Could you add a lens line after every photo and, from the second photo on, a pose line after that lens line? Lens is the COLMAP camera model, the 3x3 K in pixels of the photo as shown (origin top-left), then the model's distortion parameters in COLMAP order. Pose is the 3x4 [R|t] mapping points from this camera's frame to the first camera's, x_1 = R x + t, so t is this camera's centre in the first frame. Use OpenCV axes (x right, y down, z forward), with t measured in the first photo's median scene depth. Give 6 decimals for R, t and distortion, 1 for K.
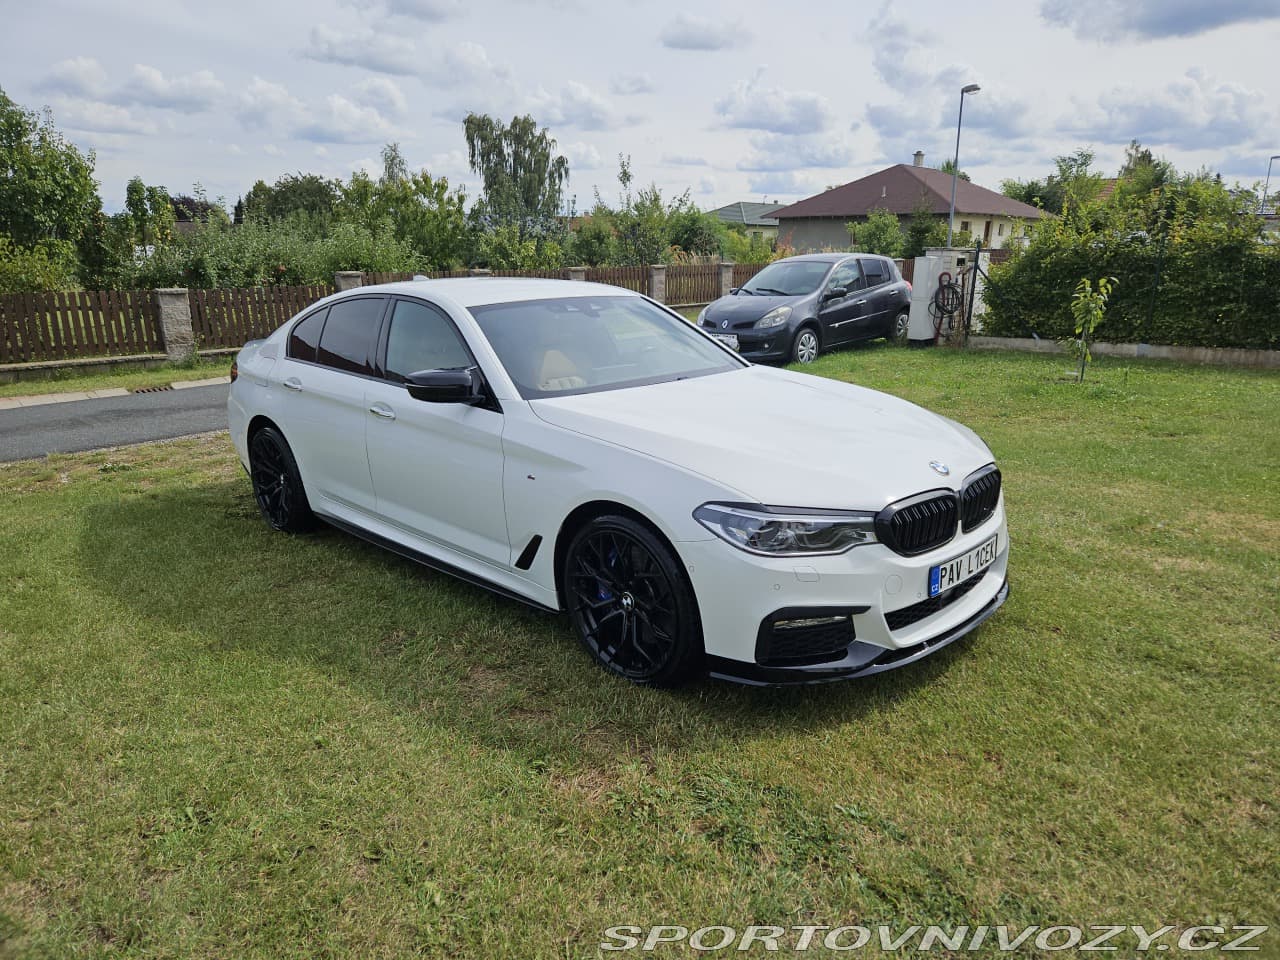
lens RADIAL K [[851.8, 0, 648.3], [0, 851.8, 468.4], [0, 0, 1]] dist [0.074303, -0.061716]
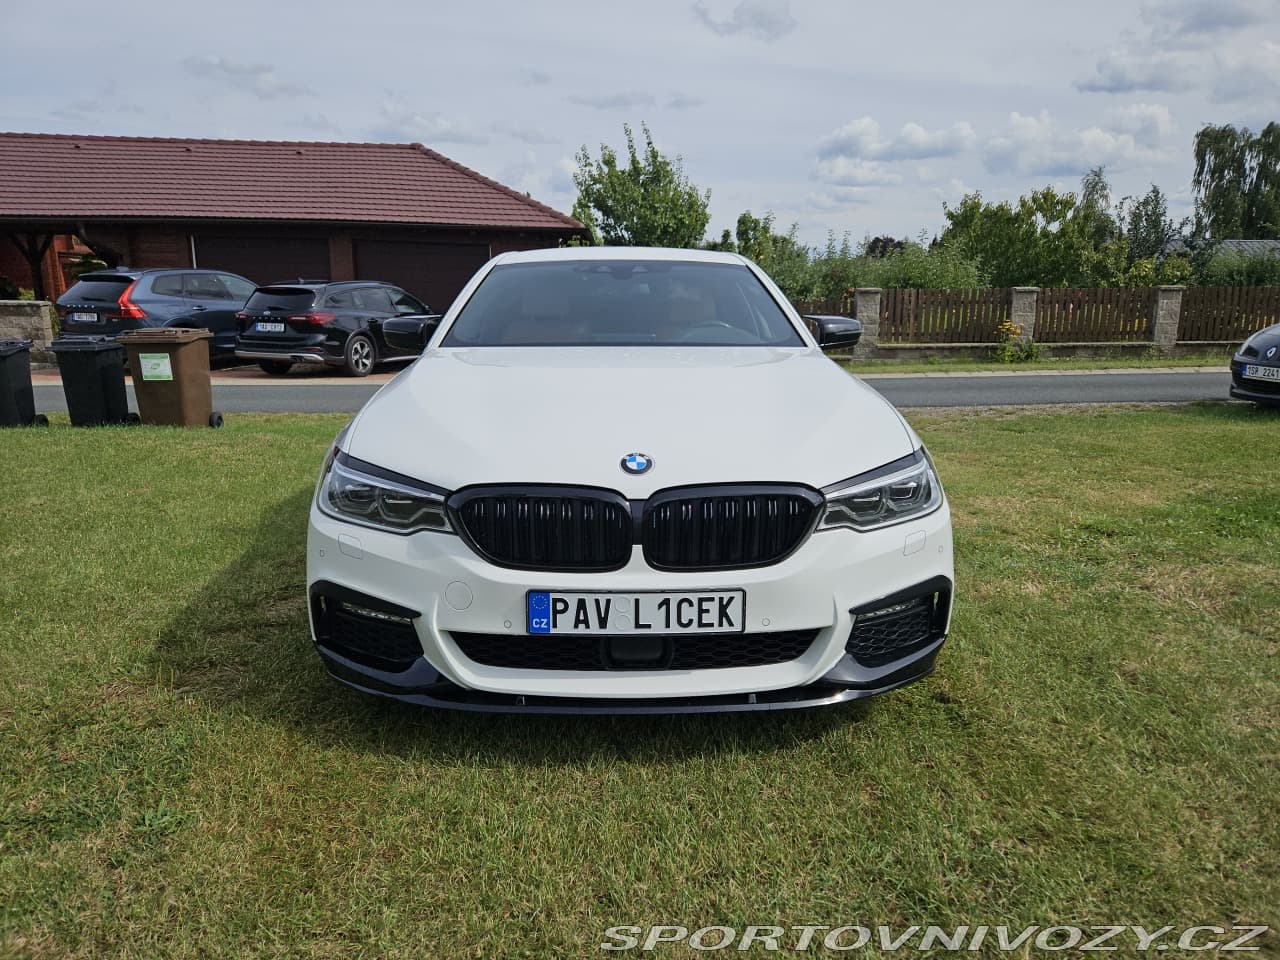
lens RADIAL K [[850.6, 0, 633.4], [0, 850.6, 477.1], [0, 0, 1]] dist [0.075905, -0.064291]
pose [[0.722483, 0.156038, -0.673551, 0.262451], [-0.176148, 0.983594, 0.038919, -0.005084], [0.668573, 0.090526, 0.738116, 0.168250]]
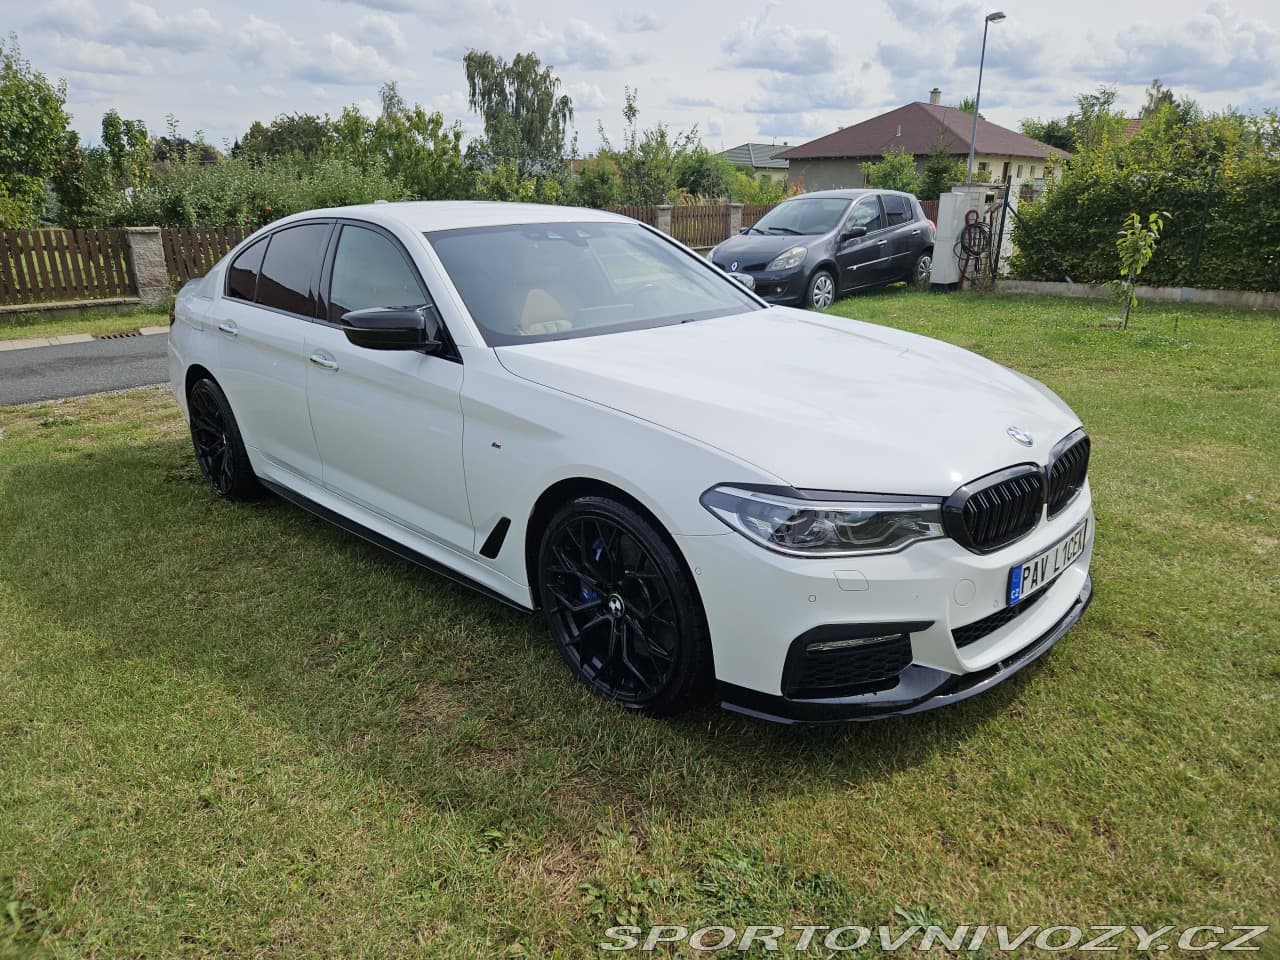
lens RADIAL K [[851.8, 0, 648.3], [0, 851.8, 468.4], [0, 0, 1]] dist [0.074303, -0.061716]
pose [[0.999977, 0.002628, -0.006196, 0.003256], [-0.002260, 0.998273, 0.058705, -0.005339], [0.006339, -0.058689, 0.998256, 0.074240]]
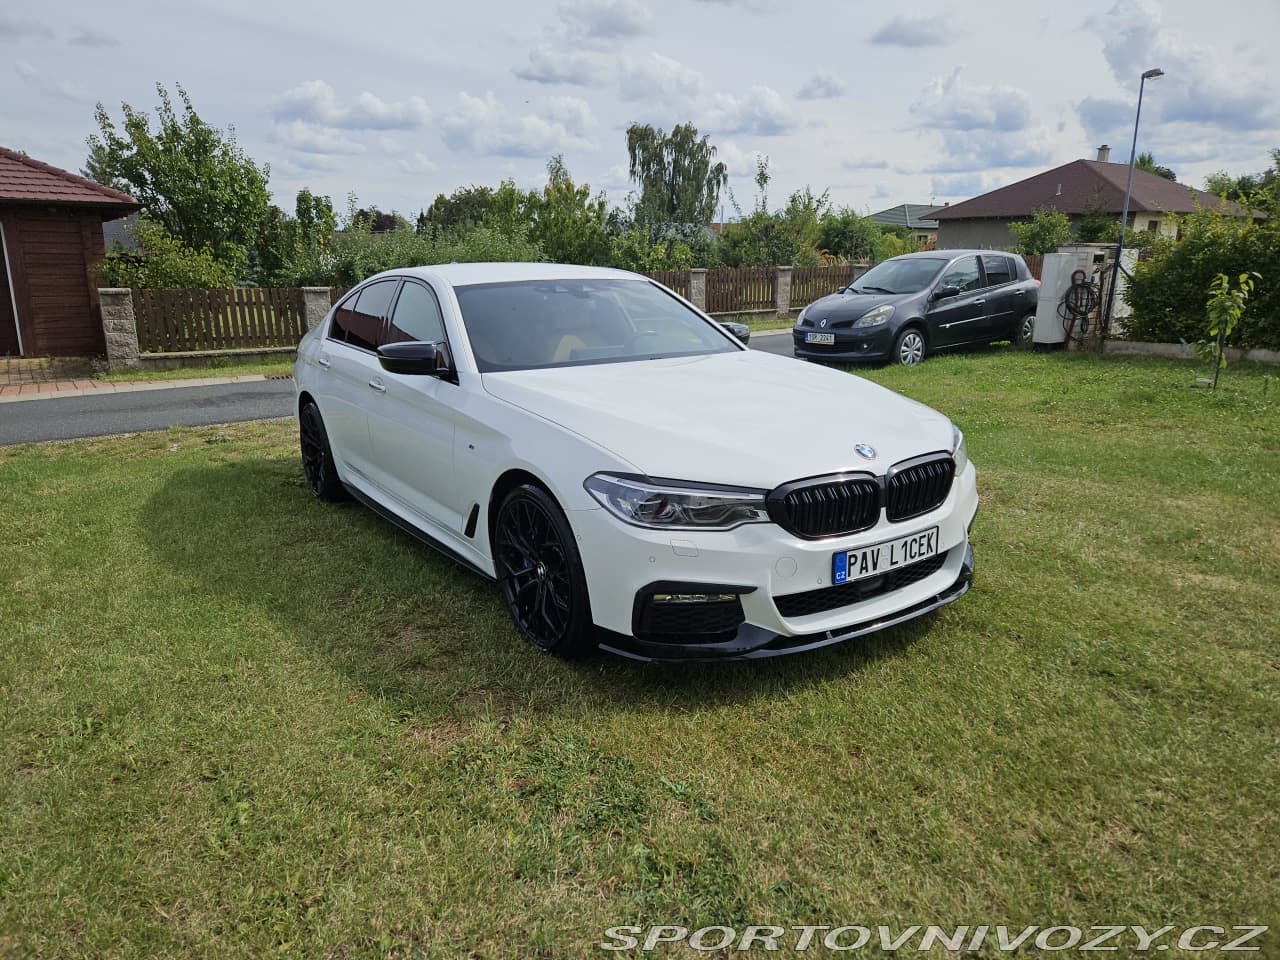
lens RADIAL K [[850.6, 0, 633.4], [0, 850.6, 477.1], [0, 0, 1]] dist [0.075905, -0.064291]
pose [[0.980736, 0.046011, -0.189843, 0.089481], [-0.045705, 0.998937, 0.005995, 0.011366], [0.189917, 0.002797, 0.981796, 0.010256]]
